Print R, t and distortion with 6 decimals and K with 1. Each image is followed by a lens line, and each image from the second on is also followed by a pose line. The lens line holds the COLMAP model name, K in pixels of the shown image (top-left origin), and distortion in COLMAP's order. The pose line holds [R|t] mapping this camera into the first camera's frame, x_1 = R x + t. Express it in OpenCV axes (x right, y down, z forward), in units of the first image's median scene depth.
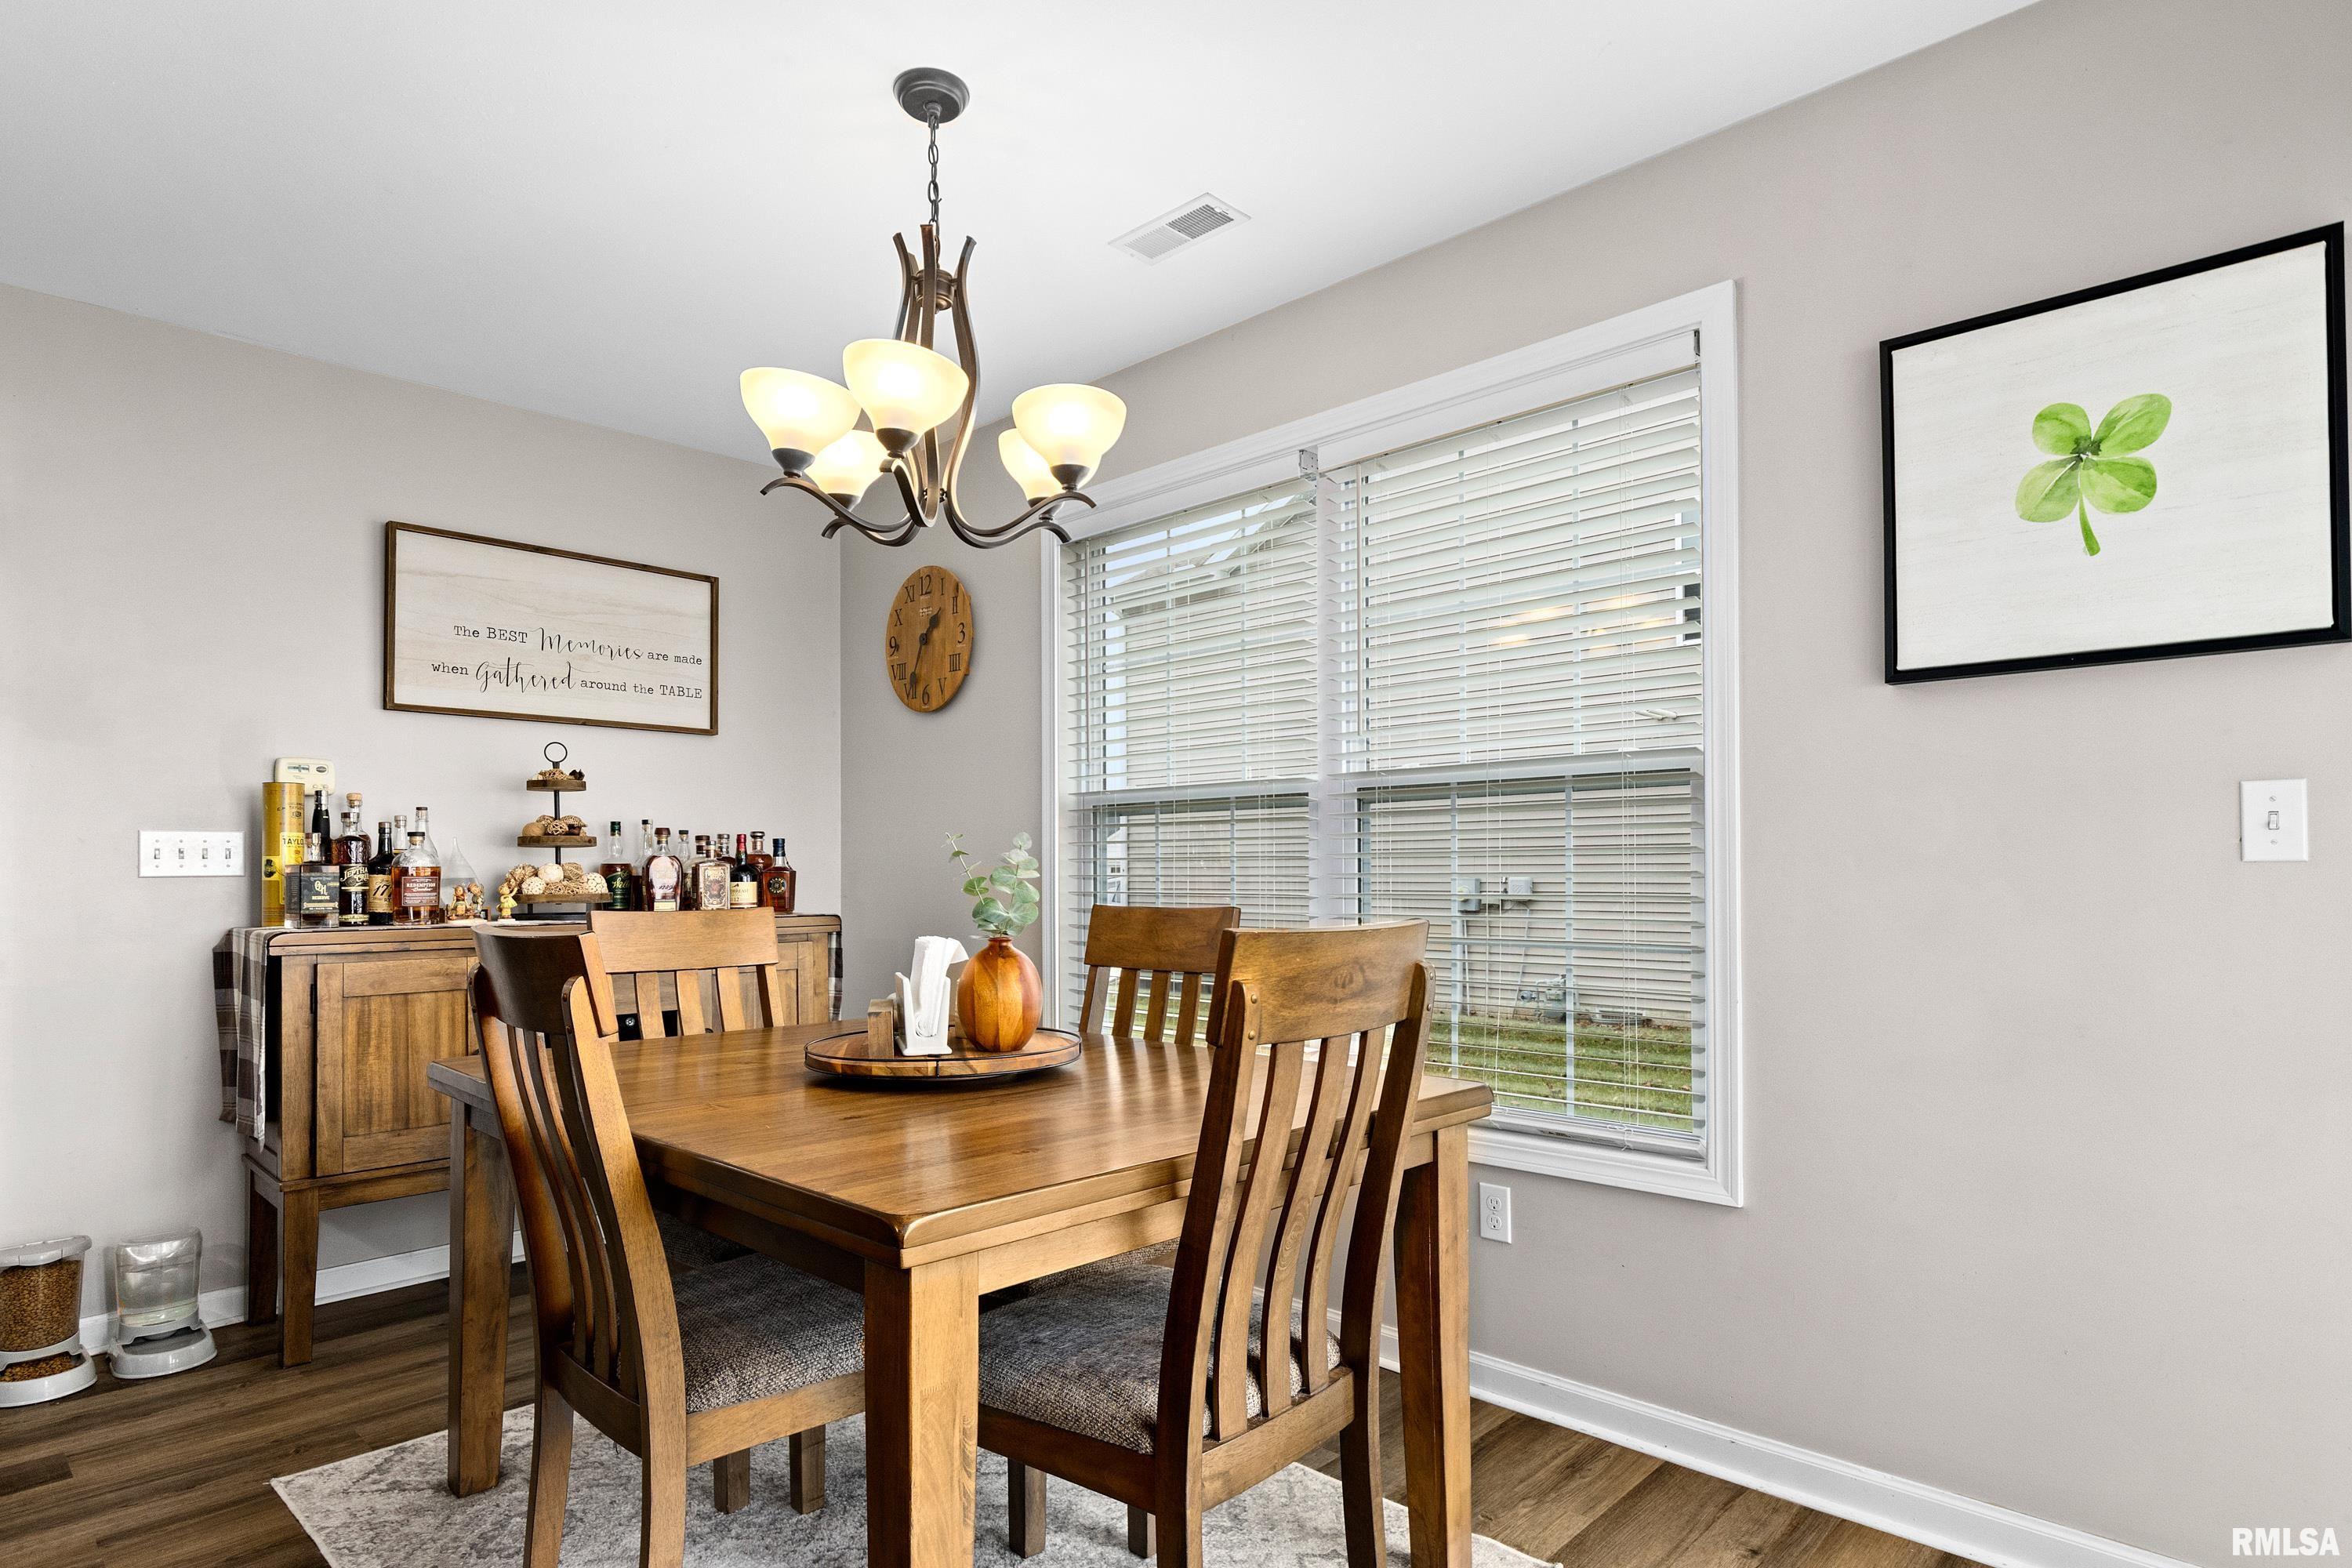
lens RADIAL K [[1266.2, 0, 1178.6], [0, 1266.2, 840.2], [0, 0, 1]] dist [-0.003128, 0.000167]
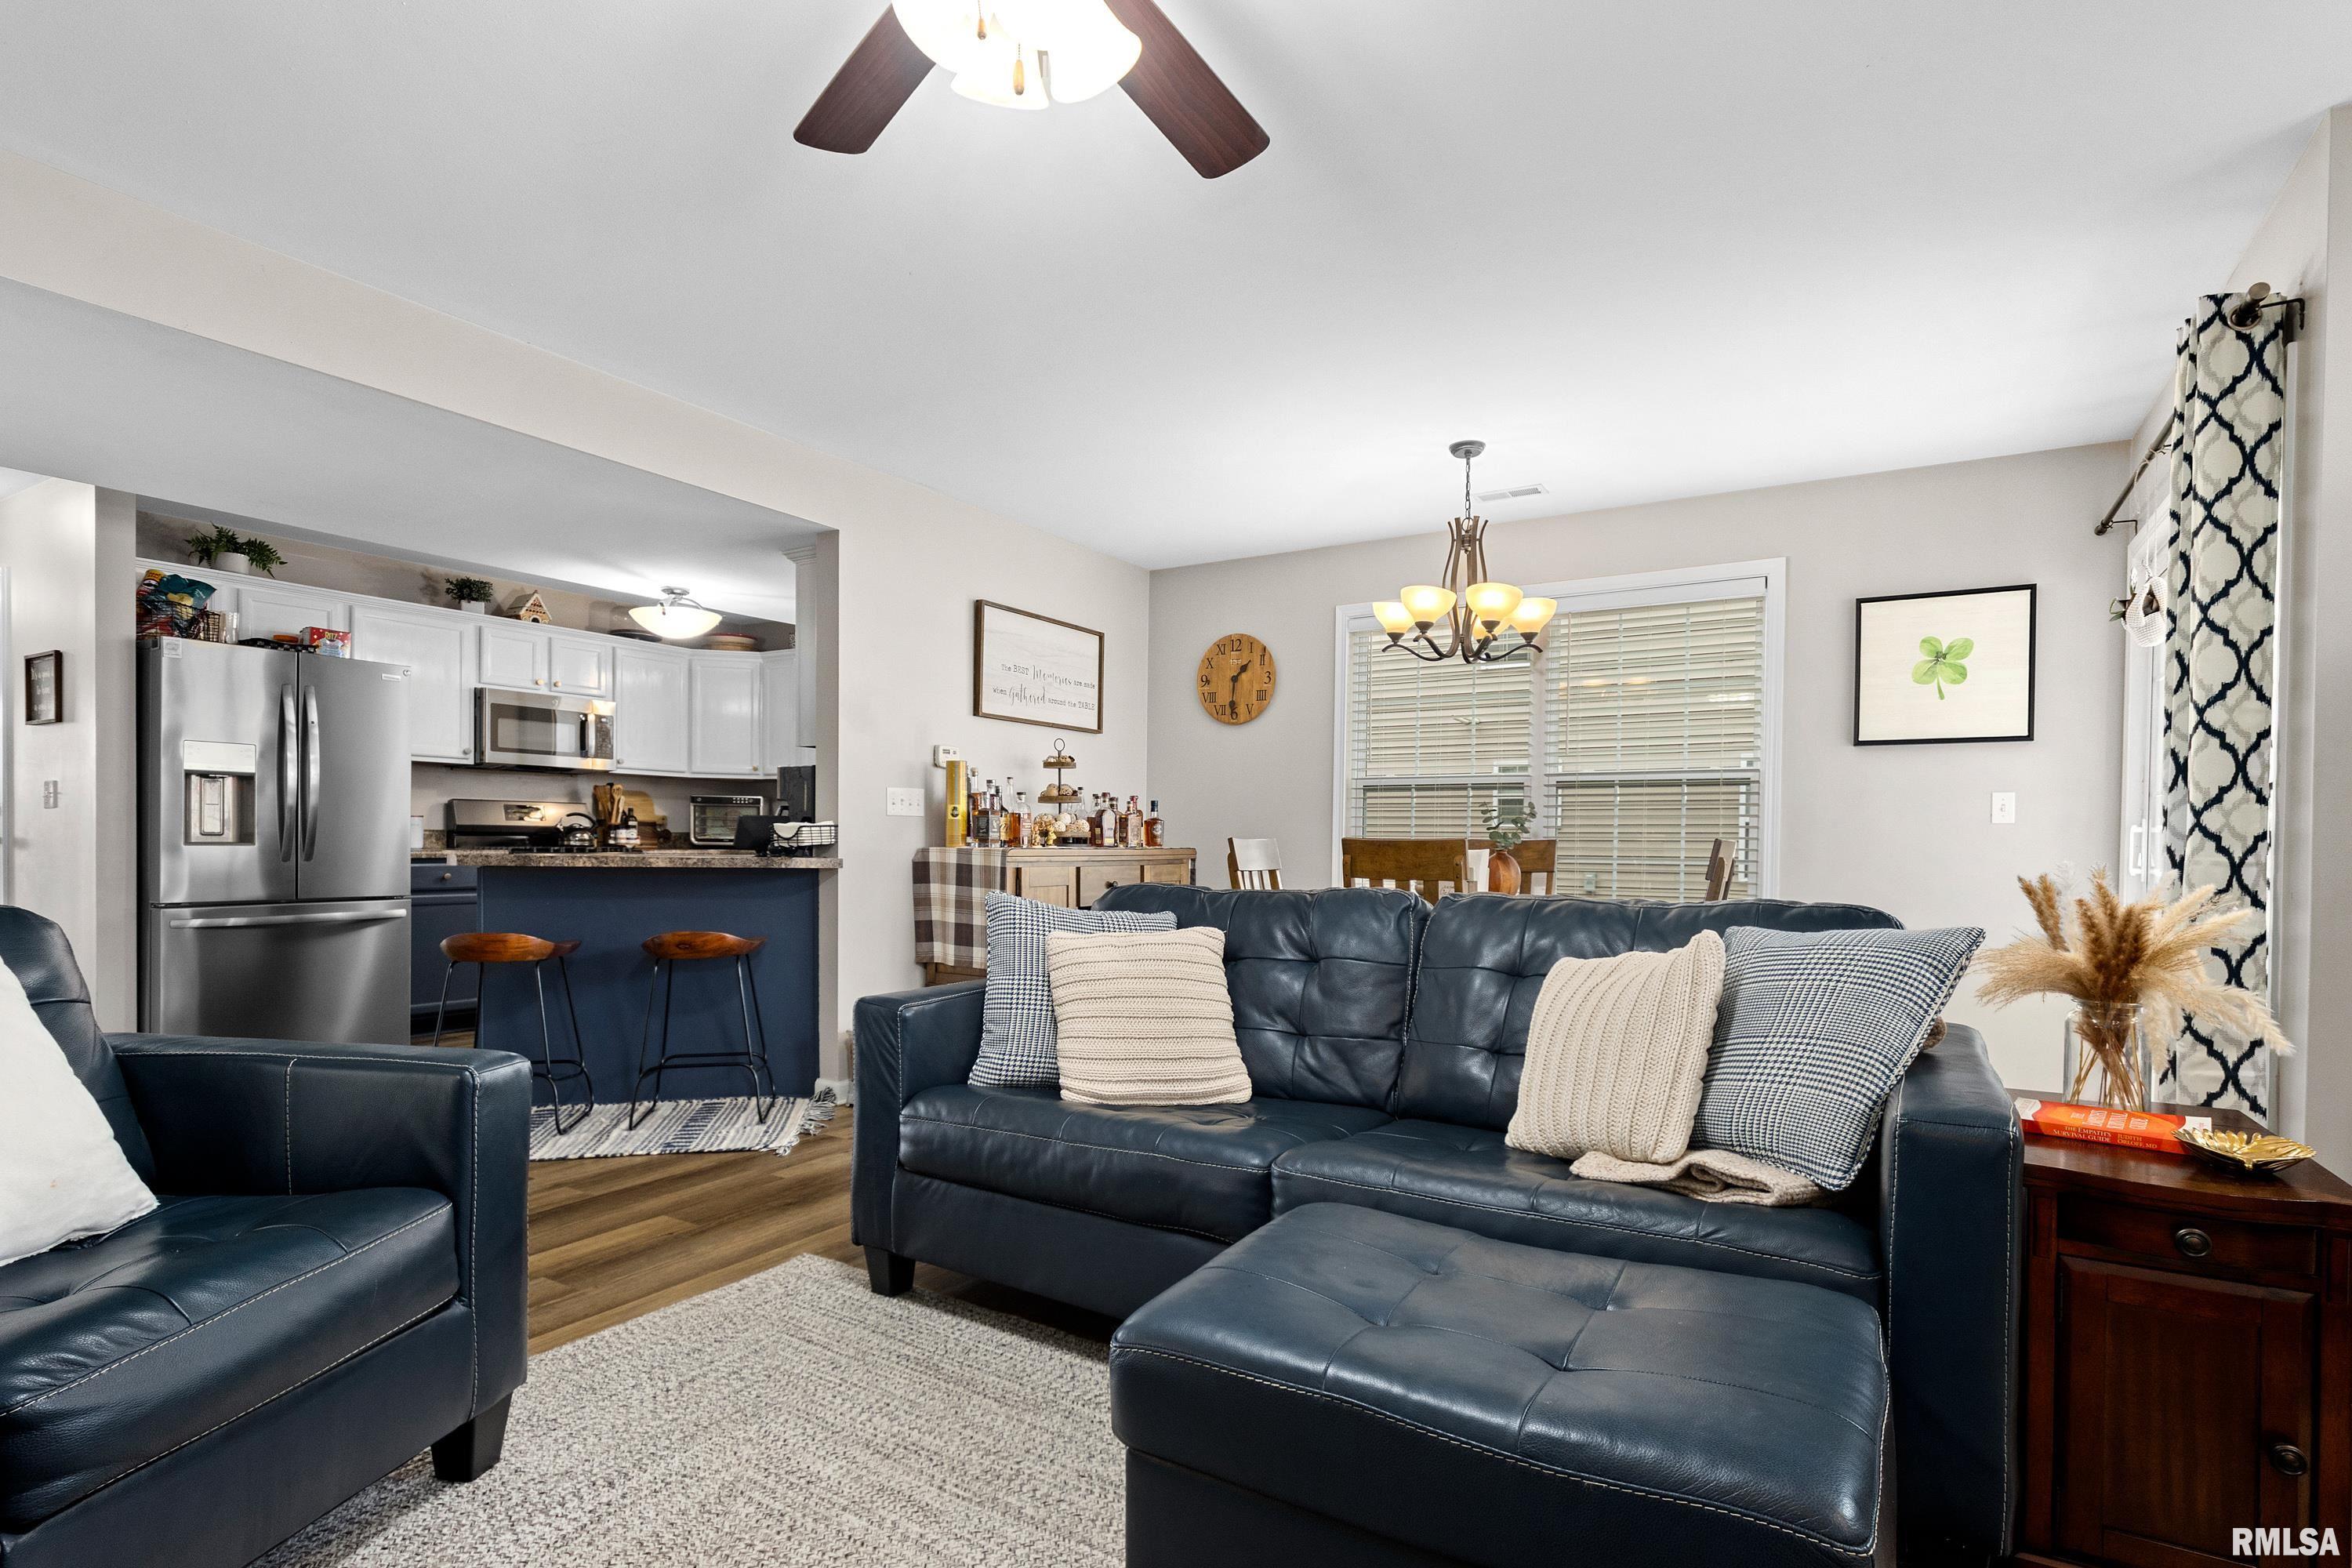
lens RADIAL K [[1170.1, 0, 1172.8], [0, 1170.1, 849.1], [0, 0, 1]] dist [0.003635, -0.011961]
pose [[0.978077, 0.013387, 0.207814, -0.689156], [-0.020298, 0.999308, 0.031157, 0.015627], [-0.207253, -0.034692, 0.977672, -0.530913]]
